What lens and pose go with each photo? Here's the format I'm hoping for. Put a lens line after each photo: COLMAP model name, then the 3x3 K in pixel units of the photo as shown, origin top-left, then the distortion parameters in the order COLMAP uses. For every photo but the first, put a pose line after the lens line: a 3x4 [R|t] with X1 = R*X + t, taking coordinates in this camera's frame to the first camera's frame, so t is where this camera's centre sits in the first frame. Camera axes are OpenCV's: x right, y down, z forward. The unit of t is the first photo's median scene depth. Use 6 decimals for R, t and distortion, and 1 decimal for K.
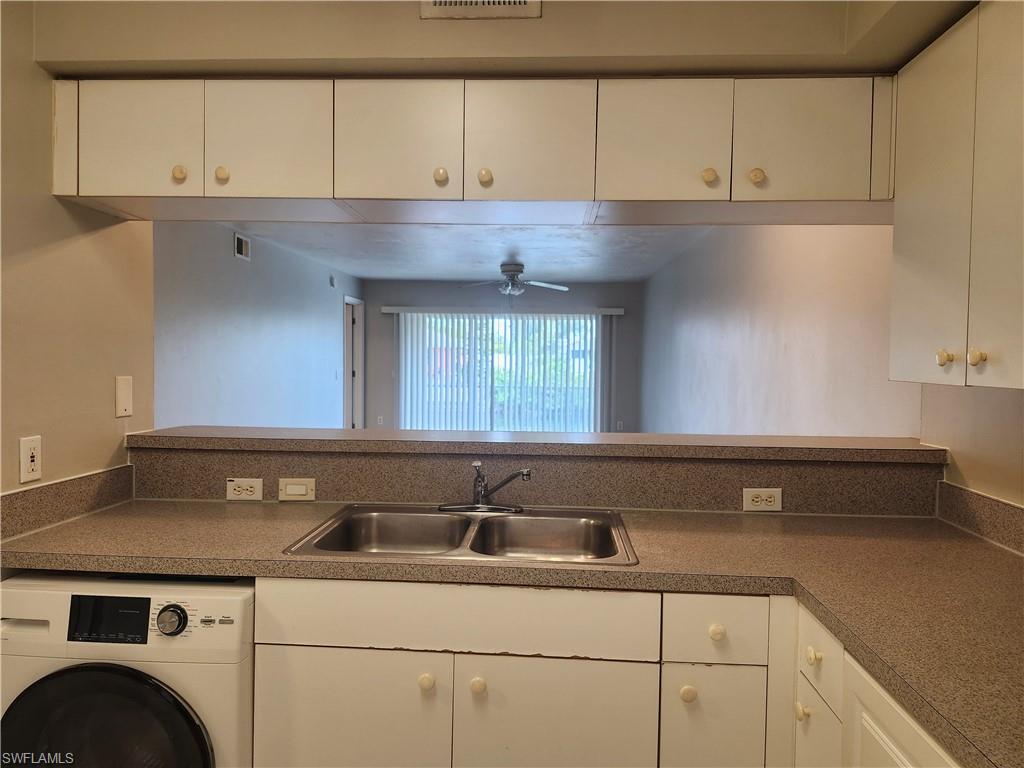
lens RADIAL K [[704.4, 0, 511.3], [0, 704.4, 379.1], [0, 0, 1]] dist [0.045401, -0.030665]
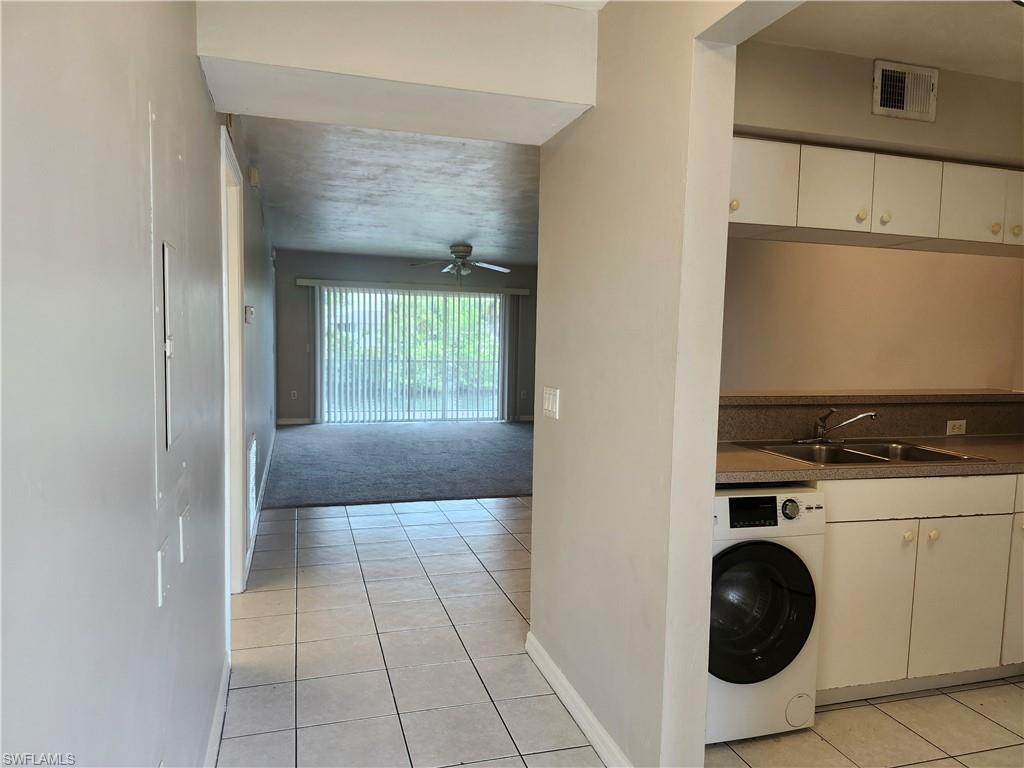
lens RADIAL K [[704.4, 0, 516.0], [0, 704.4, 387.9], [0, 0, 1]] dist [0.045401, -0.030665]
pose [[0.935859, -0.016882, 0.351969, -1.138158], [-0.000186, 0.998828, 0.048402, 0.003585], [-0.352374, -0.045363, 0.934759, -0.148110]]
